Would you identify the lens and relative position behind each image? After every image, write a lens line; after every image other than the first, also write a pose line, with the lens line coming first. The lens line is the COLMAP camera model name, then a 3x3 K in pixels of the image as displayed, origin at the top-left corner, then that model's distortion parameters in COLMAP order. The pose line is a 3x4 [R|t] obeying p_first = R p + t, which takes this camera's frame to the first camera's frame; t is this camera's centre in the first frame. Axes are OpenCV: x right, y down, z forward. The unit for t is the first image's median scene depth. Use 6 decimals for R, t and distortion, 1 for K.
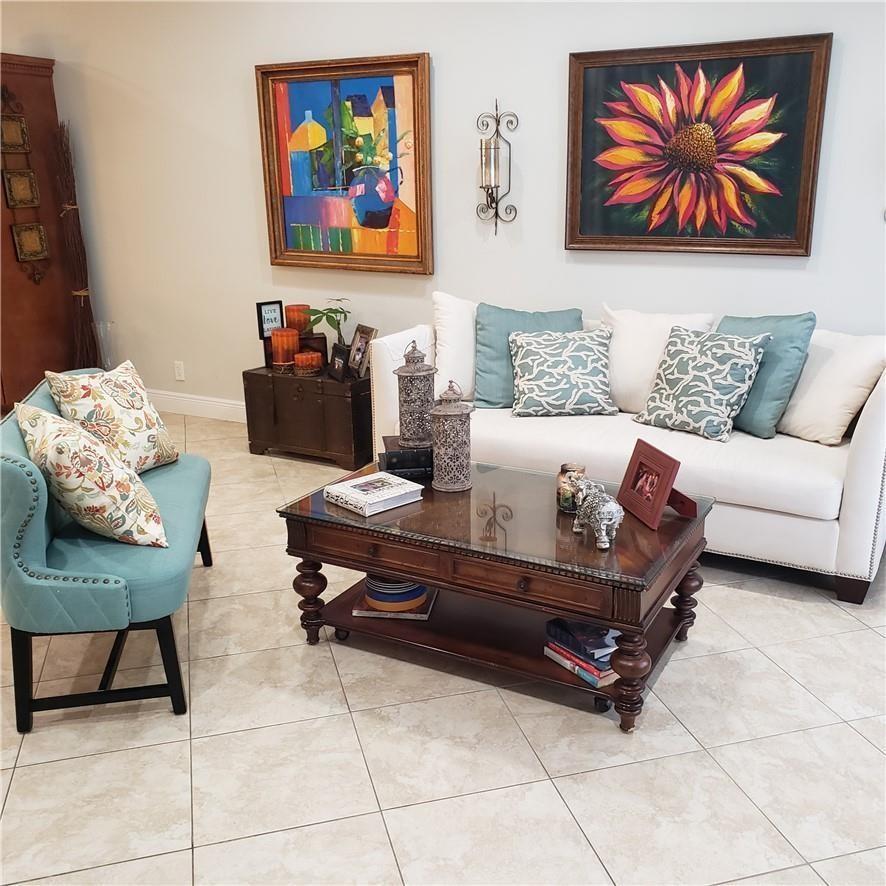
lens RADIAL K [[924.1, 0, 442.2], [0, 924.1, 437.9], [0, 0, 1]] dist [0.023139, 0.000000]
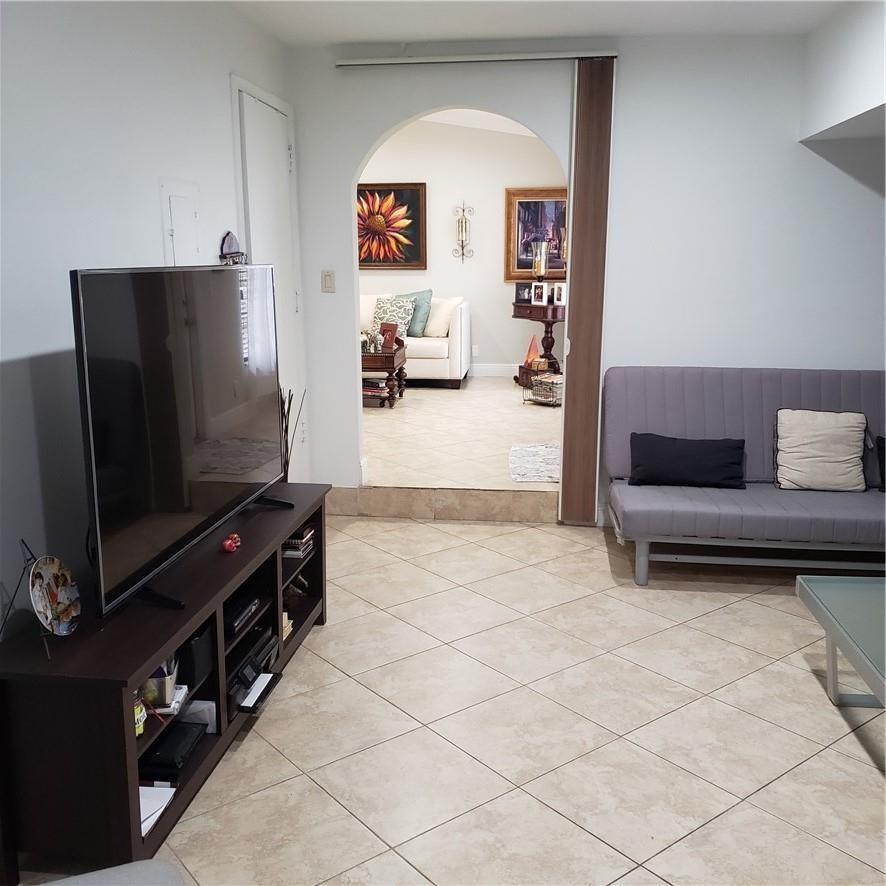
lens RADIAL K [[924.1, 0, 441.0], [0, 924.1, 445.6], [0, 0, 1]] dist [0.023139, 0.000000]
pose [[0.918562, -0.077063, 0.387692, -0.551511], [0.106032, 0.992903, -0.053860, 0.400885], [-0.380790, 0.090581, 0.920214, -1.216914]]
